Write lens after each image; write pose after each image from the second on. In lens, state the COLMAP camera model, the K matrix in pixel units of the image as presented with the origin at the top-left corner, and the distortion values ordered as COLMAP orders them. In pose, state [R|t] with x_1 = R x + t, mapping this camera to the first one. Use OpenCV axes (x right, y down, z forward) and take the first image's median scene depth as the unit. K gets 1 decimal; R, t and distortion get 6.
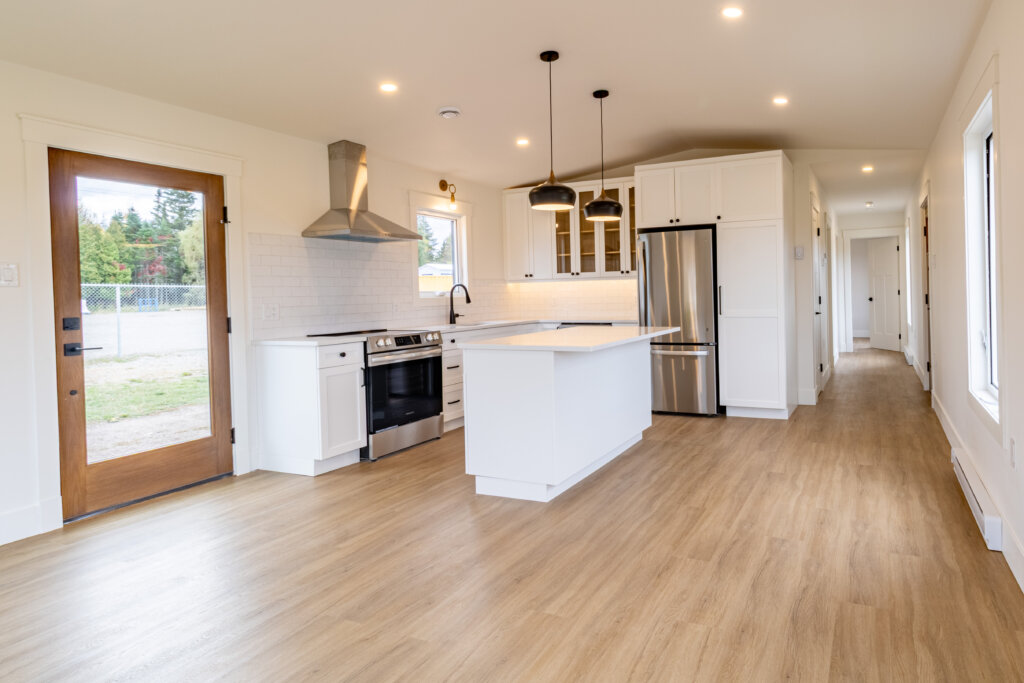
lens RADIAL K [[660.6, 0, 512.0], [0, 660.6, 341.5], [0, 0, 1]] dist [0.000163, 0.000546]
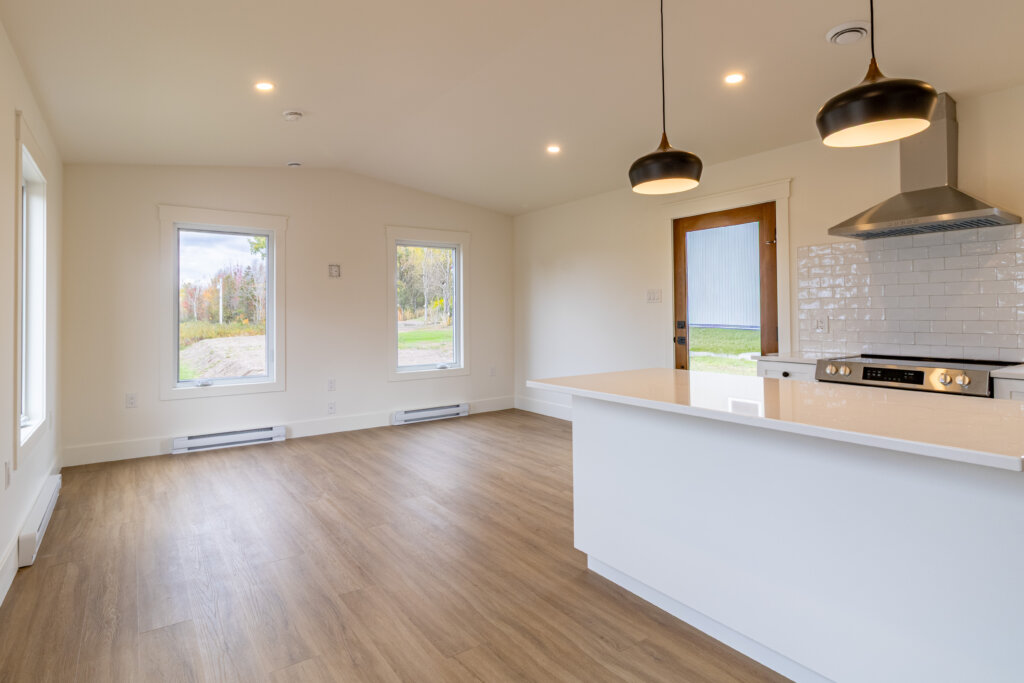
lens RADIAL K [[491.0, 0, 512.0], [0, 491.0, 341.5], [0, 0, 1]] dist [-0.000548, -0.013959]
pose [[-0.401718, 0.079050, -0.912345, 0.440708], [-0.047209, 0.993155, 0.106839, -0.068718], [0.914546, 0.085990, -0.395236, 0.793536]]
